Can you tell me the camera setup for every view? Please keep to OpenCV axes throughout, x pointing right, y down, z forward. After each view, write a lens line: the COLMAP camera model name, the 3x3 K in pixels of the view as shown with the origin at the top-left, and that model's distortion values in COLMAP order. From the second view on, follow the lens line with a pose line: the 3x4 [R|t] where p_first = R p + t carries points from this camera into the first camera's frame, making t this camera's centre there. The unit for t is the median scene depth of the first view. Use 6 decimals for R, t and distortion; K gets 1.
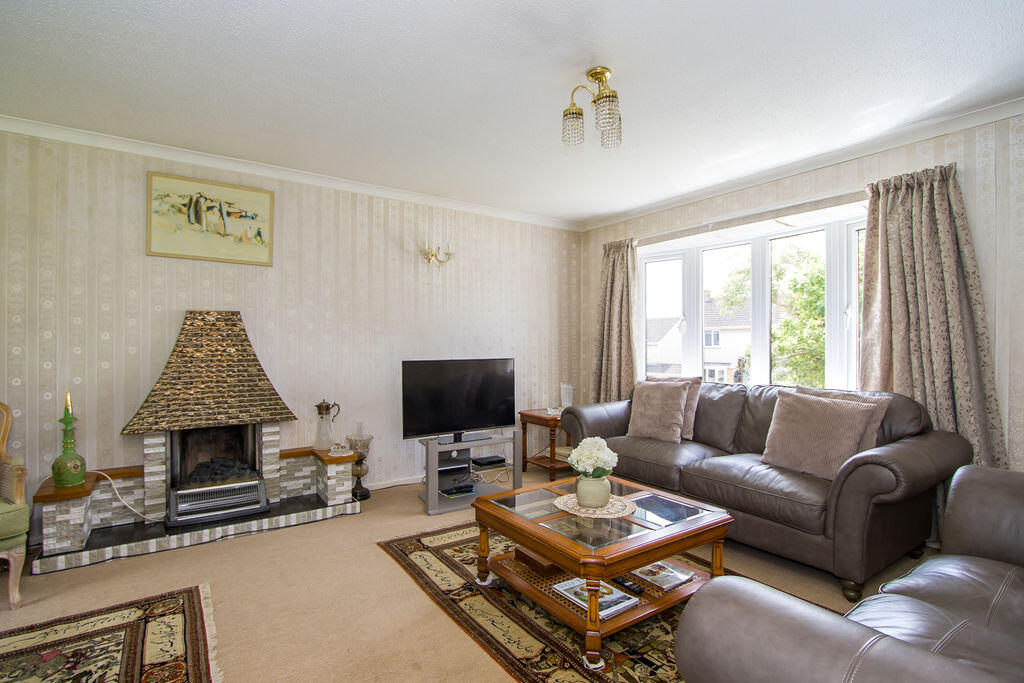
lens RADIAL K [[495.6, 0, 507.0], [0, 495.6, 343.1], [0, 0, 1]] dist [-0.010378, 0.000009]
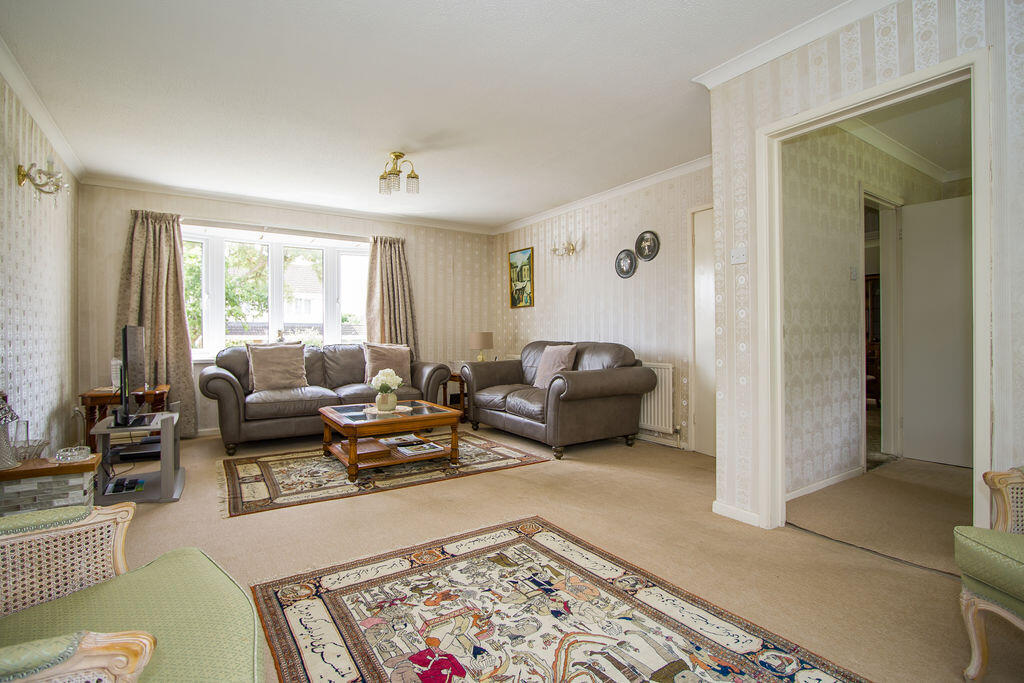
lens RADIAL K [[484.7, 0, 506.2], [0, 484.7, 337.2], [0, 0, 1]] dist [-0.005378, 0.002121]
pose [[0.023798, -0.003102, 0.999712, -1.245692], [0.001454, 0.999994, 0.003068, 0.070361], [-0.999716, 0.001380, 0.023803, 0.494184]]
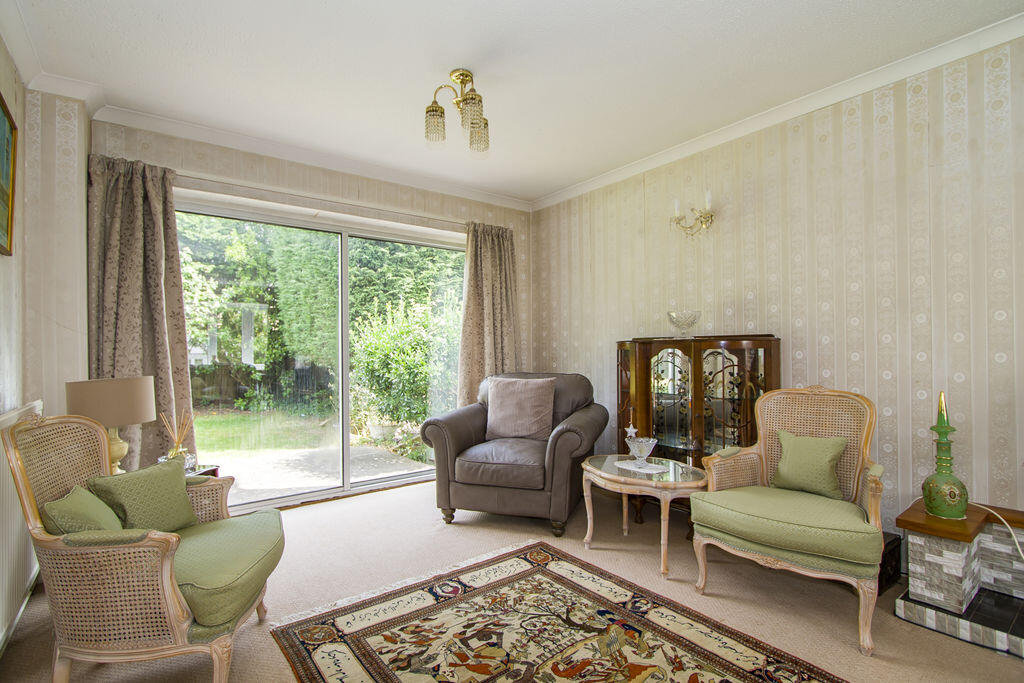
lens RADIAL K [[484.7, 0, 515.8], [0, 484.7, 350.9], [0, 0, 1]] dist [-0.005378, 0.002121]
pose [[0.056916, -0.003074, -0.998374, -0.194562], [0.013174, 0.999911, -0.002327, 0.030732], [0.998292, -0.013020, 0.056952, 0.309958]]
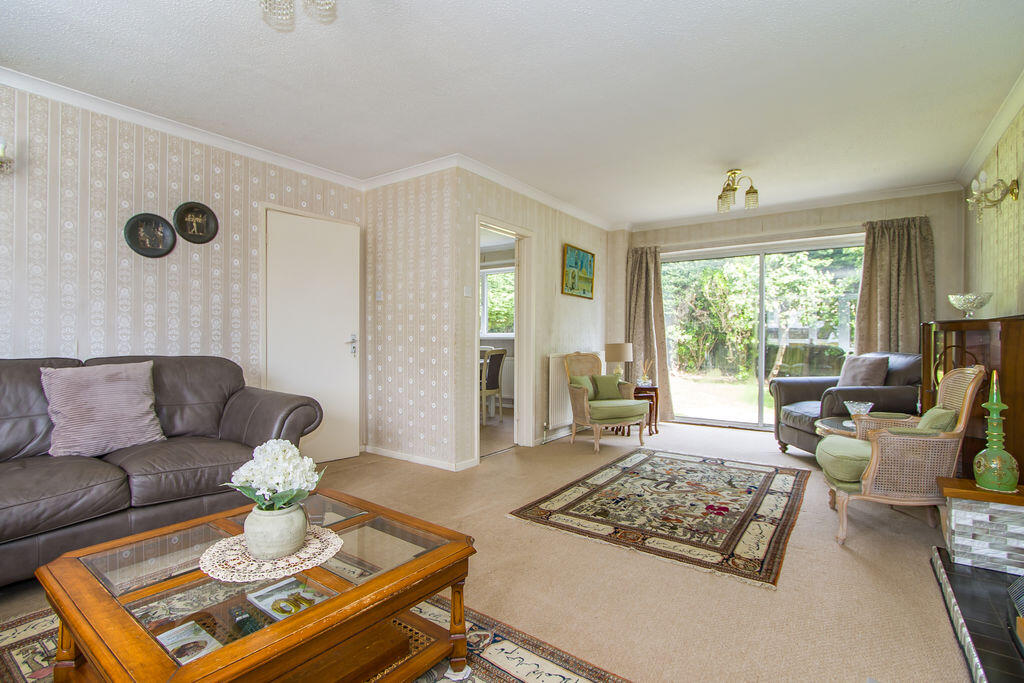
lens RADIAL K [[484.7, 0, 503.4], [0, 484.7, 339.5], [0, 0, 1]] dist [-0.005378, 0.002121]
pose [[-0.944862, -0.004689, -0.327436, 0.091892], [-0.004080, 0.999988, -0.002547, 0.056828], [0.327444, -0.001071, -0.944870, 1.452141]]
